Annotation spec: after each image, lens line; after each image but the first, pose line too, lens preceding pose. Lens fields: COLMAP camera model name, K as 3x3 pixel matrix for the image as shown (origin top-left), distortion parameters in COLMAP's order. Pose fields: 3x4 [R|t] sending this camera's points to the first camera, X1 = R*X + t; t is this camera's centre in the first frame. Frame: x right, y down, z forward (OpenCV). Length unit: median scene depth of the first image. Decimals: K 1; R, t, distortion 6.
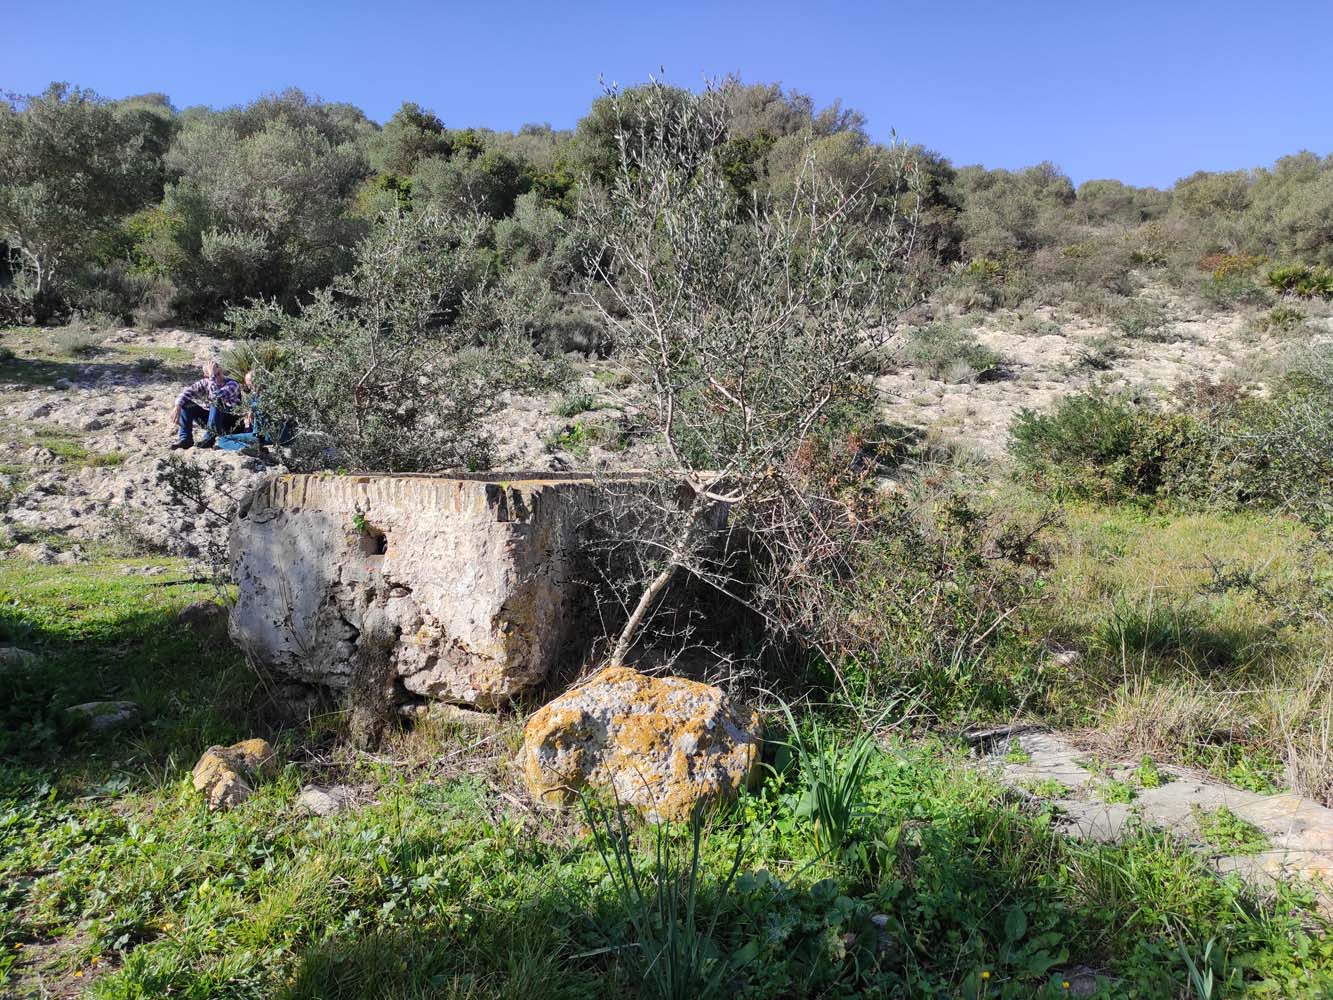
lens RADIAL K [[985.2, 0, 672.8], [0, 985.2, 495.7], [0, 0, 1]] dist [0.062707, -0.066803]
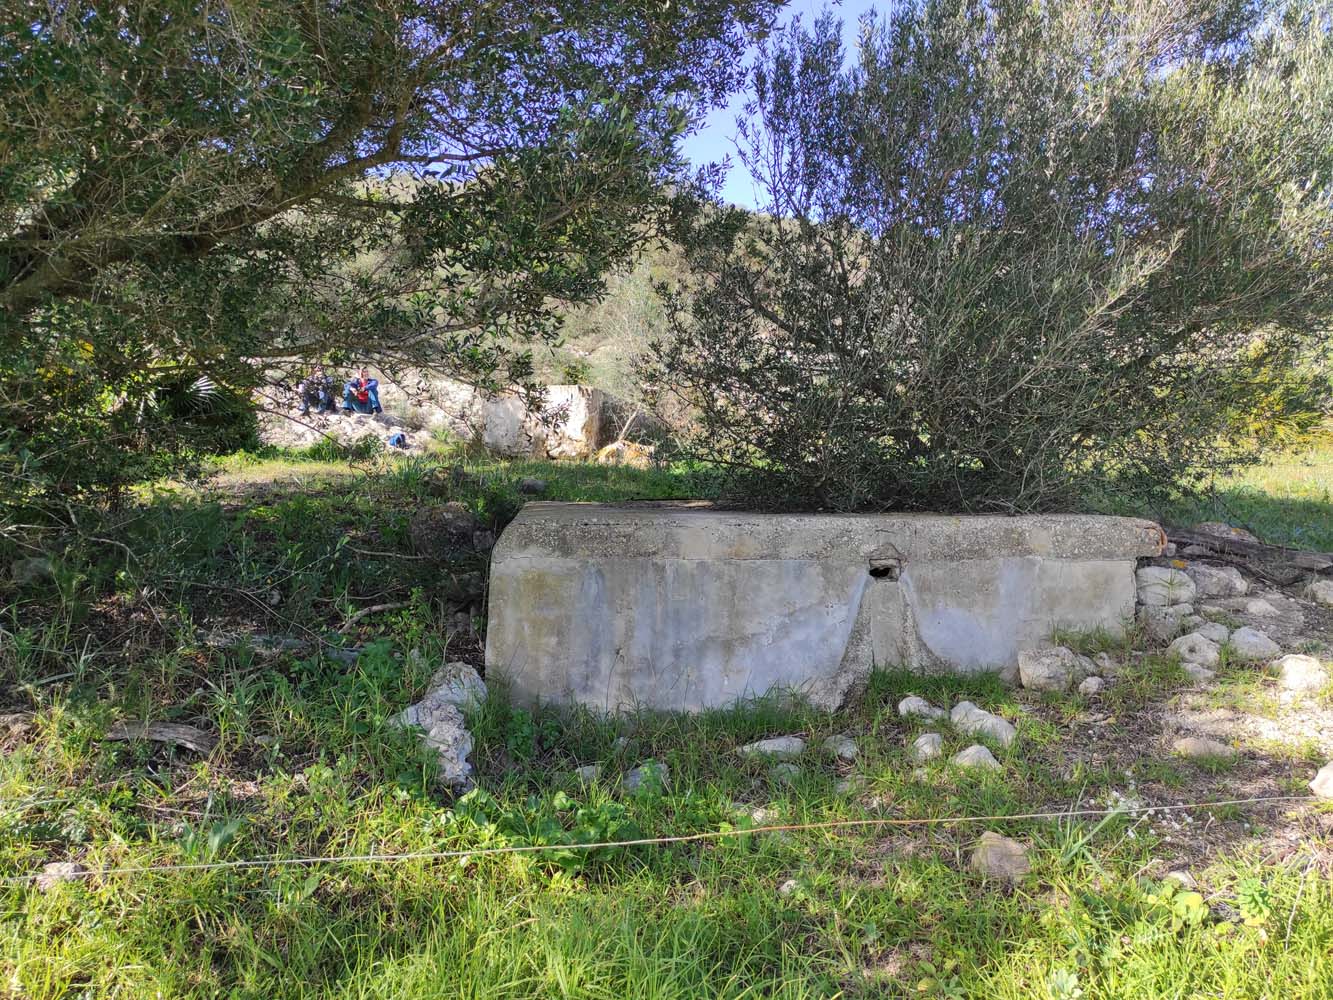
lens RADIAL K [[985.2, 0, 672.8], [0, 985.2, 495.7], [0, 0, 1]] dist [0.062707, -0.066803]
pose [[0.987797, -0.023616, 0.153943, -0.367320], [0.028523, 0.999151, -0.029741, 0.423934], [-0.153110, 0.033769, 0.987632, -2.058286]]
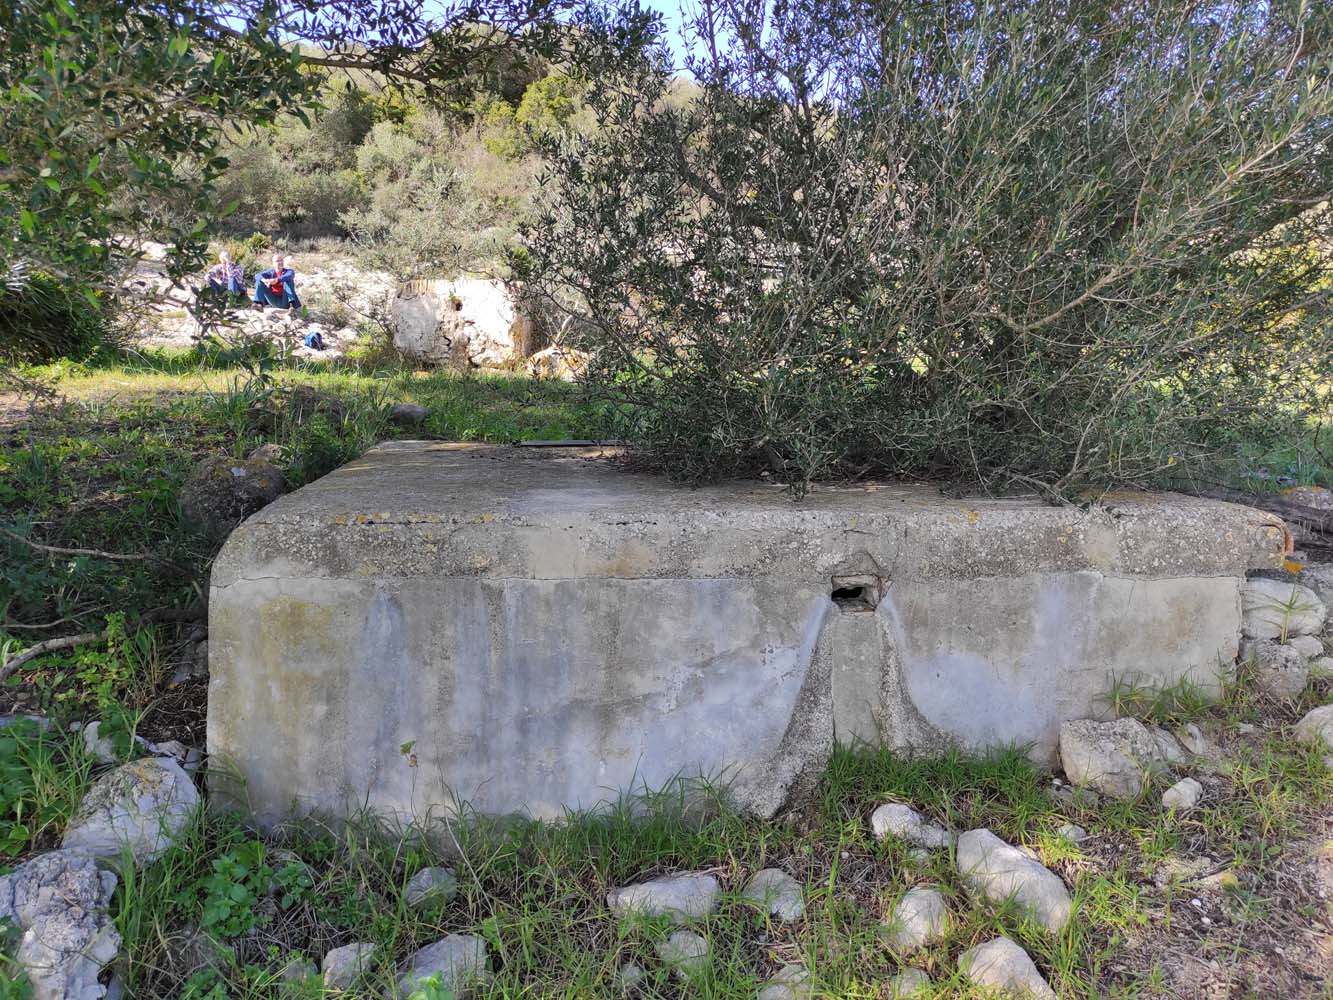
lens RADIAL K [[985.2, 0, 672.8], [0, 985.2, 495.7], [0, 0, 1]] dist [0.062707, -0.066803]
pose [[0.983419, -0.035755, 0.177786, -0.226810], [0.022492, 0.996849, 0.076065, 0.362200], [-0.179946, -0.070805, 0.981125, -1.691155]]
